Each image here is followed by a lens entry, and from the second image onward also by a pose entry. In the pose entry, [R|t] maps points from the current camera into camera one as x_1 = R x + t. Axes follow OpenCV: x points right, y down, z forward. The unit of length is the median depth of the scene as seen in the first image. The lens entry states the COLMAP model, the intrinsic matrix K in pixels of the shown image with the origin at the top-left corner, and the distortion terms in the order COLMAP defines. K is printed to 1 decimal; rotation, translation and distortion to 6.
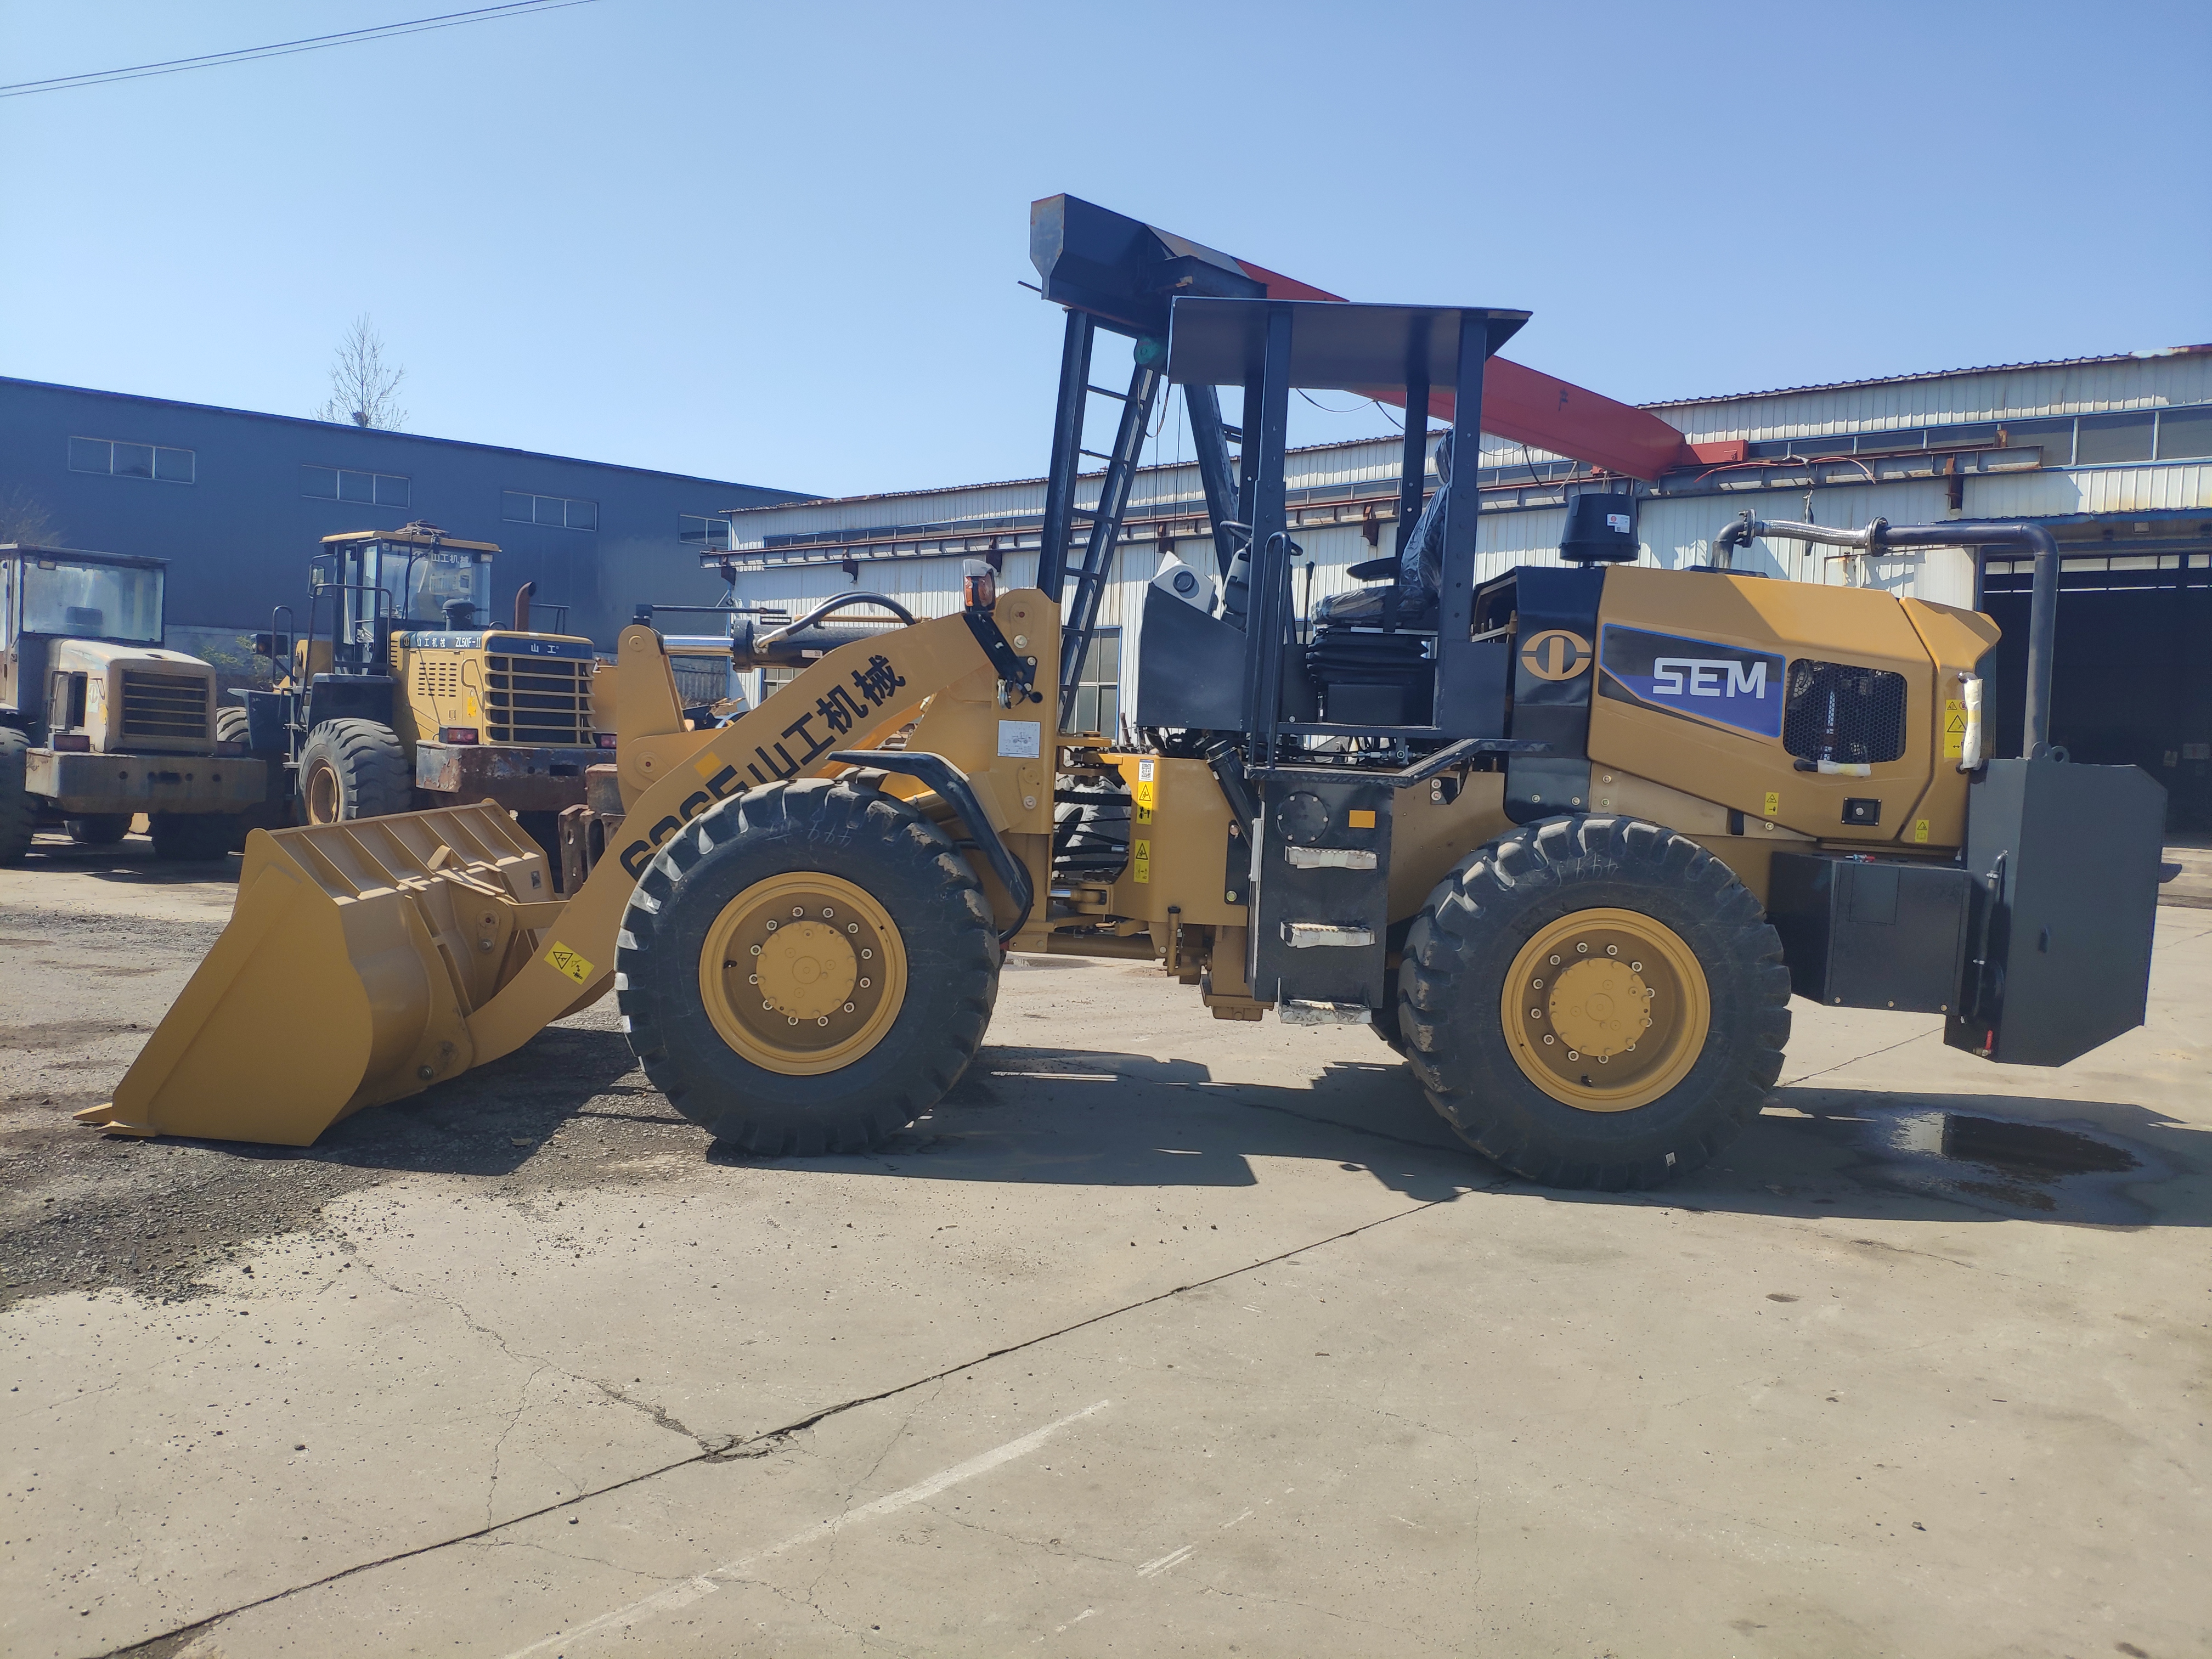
lens RADIAL K [[1699.8, 0, 1106.0], [0, 1699.8, 829.5], [0, 0, 1]] dist [0.033257, -0.076998]
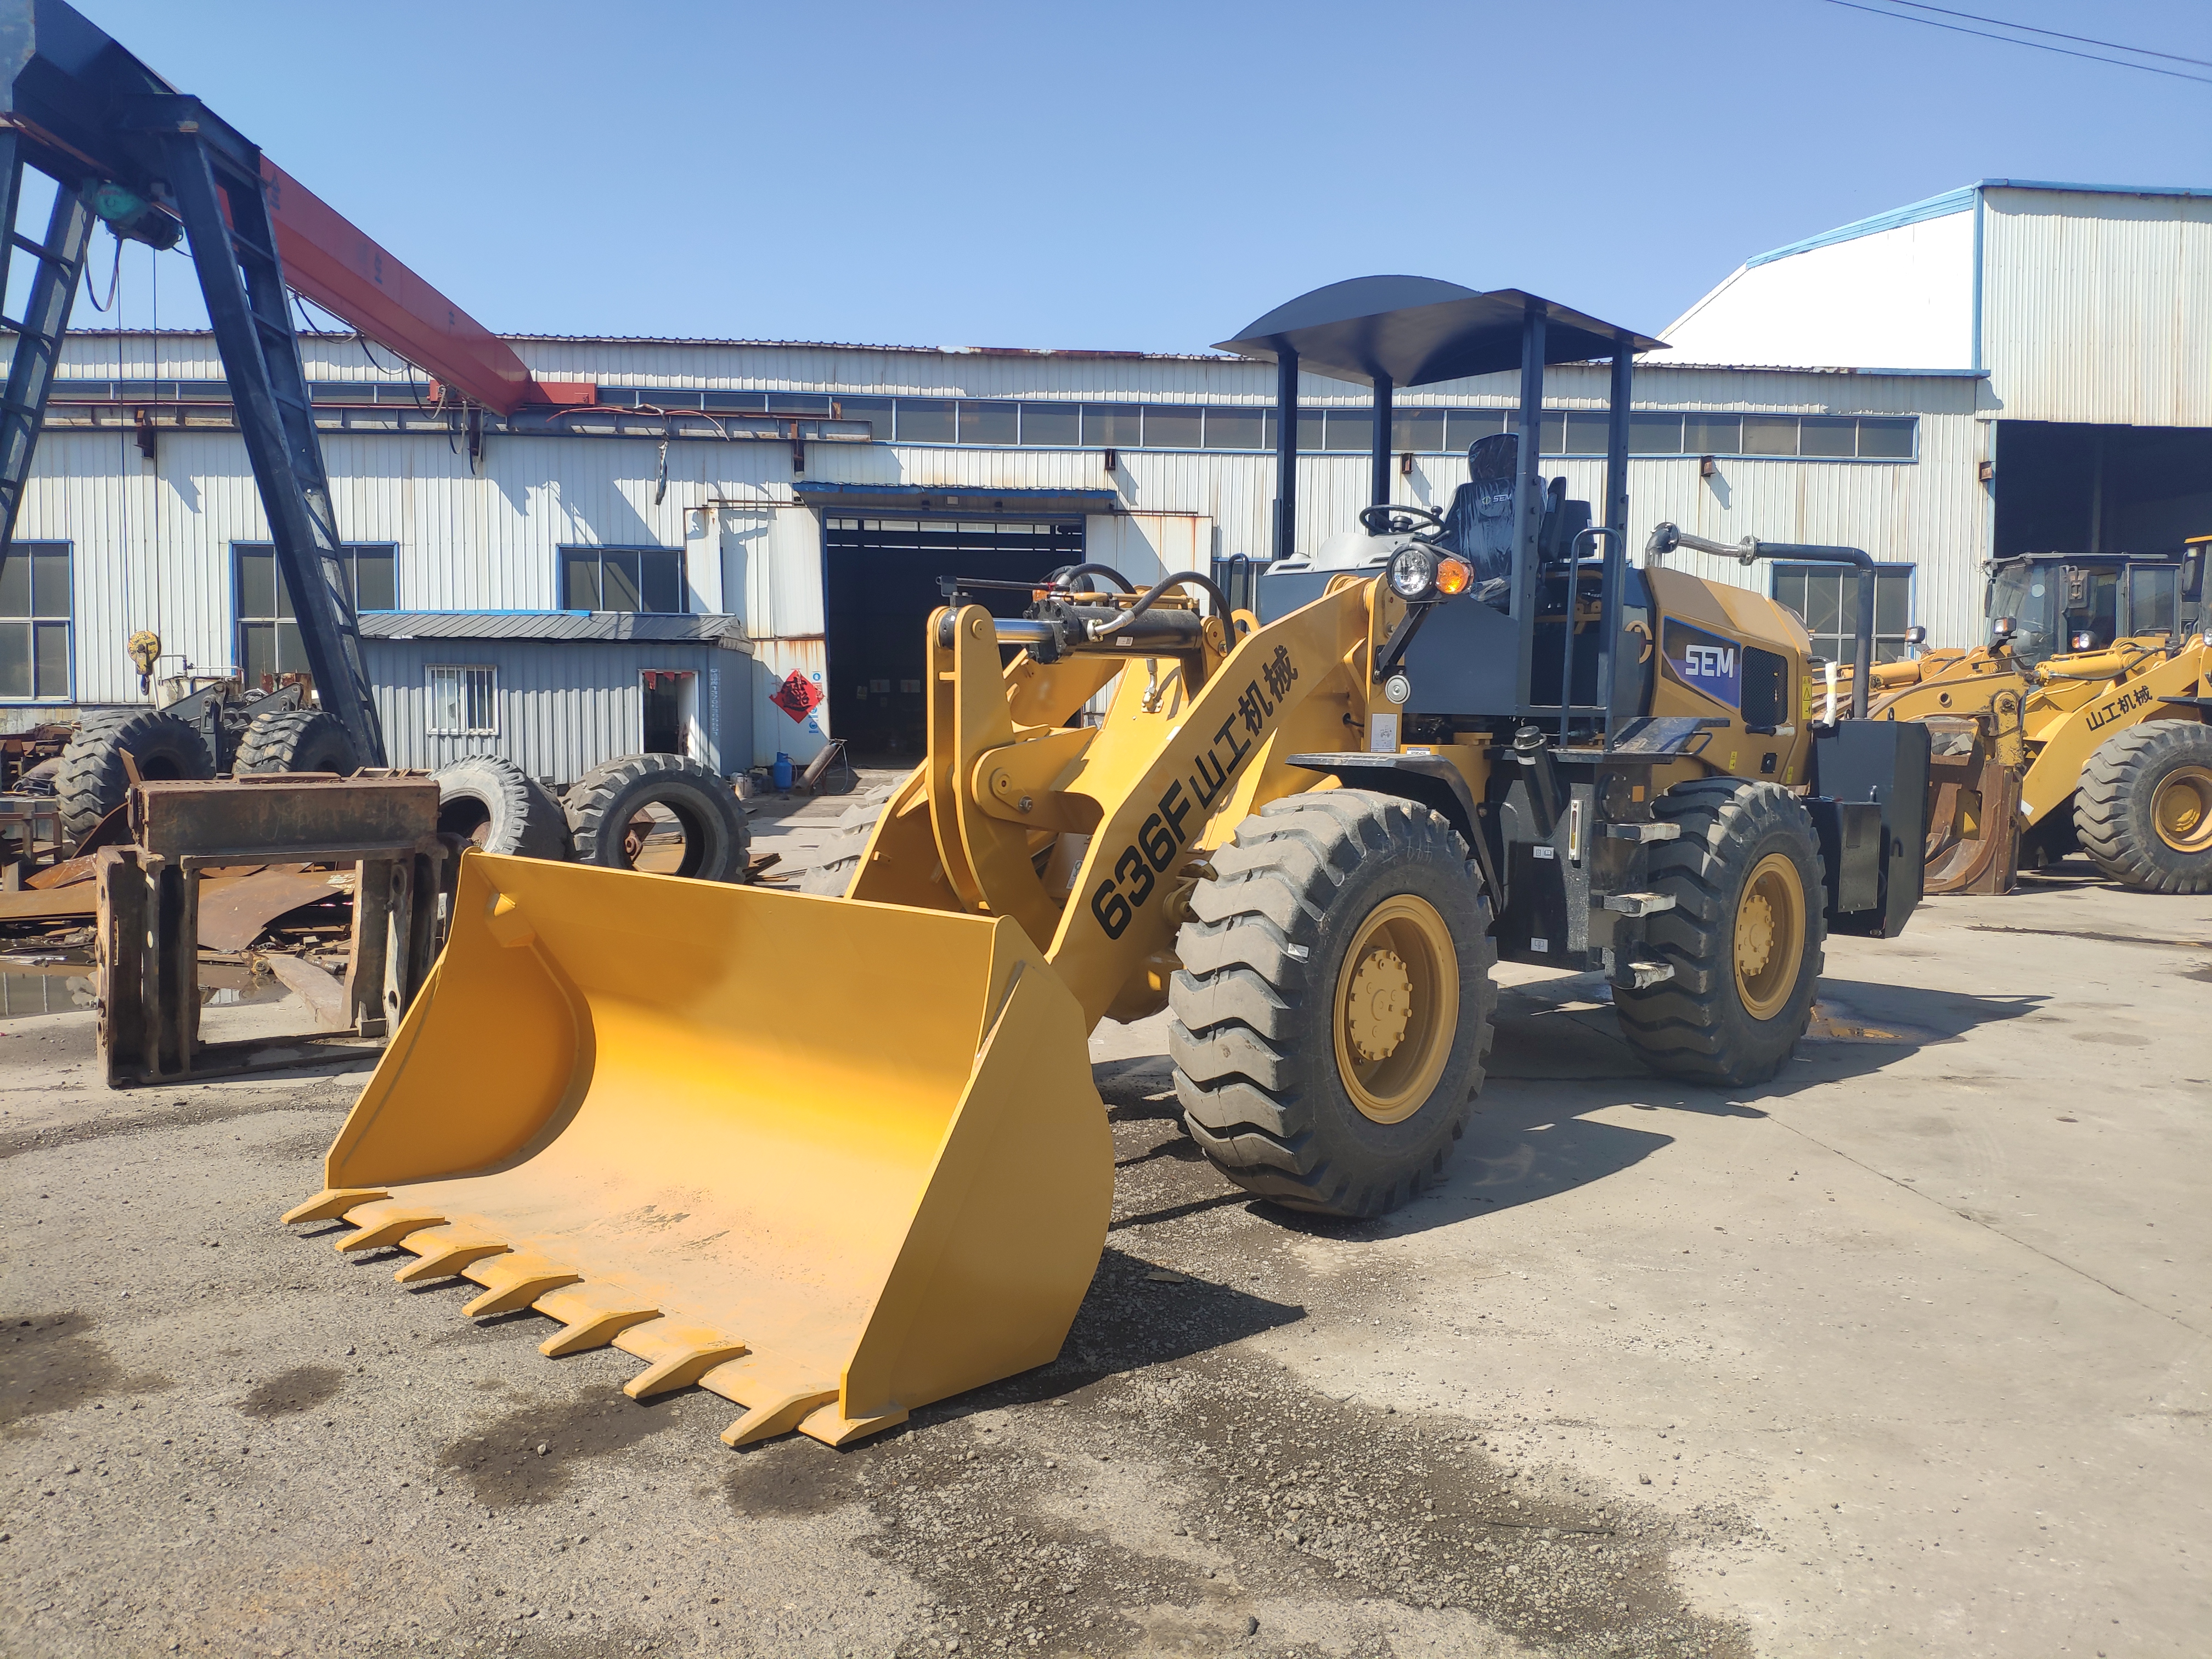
lens RADIAL K [[1686.2, 0, 1108.7], [0, 1686.2, 854.6], [0, 0, 1]] dist [0.113885, -0.244038]
pose [[0.688256, -0.091492, 0.719676, -0.199957], [0.053647, 0.995718, 0.075280, -0.015486], [-0.723482, -0.013203, 0.690217, 0.108338]]
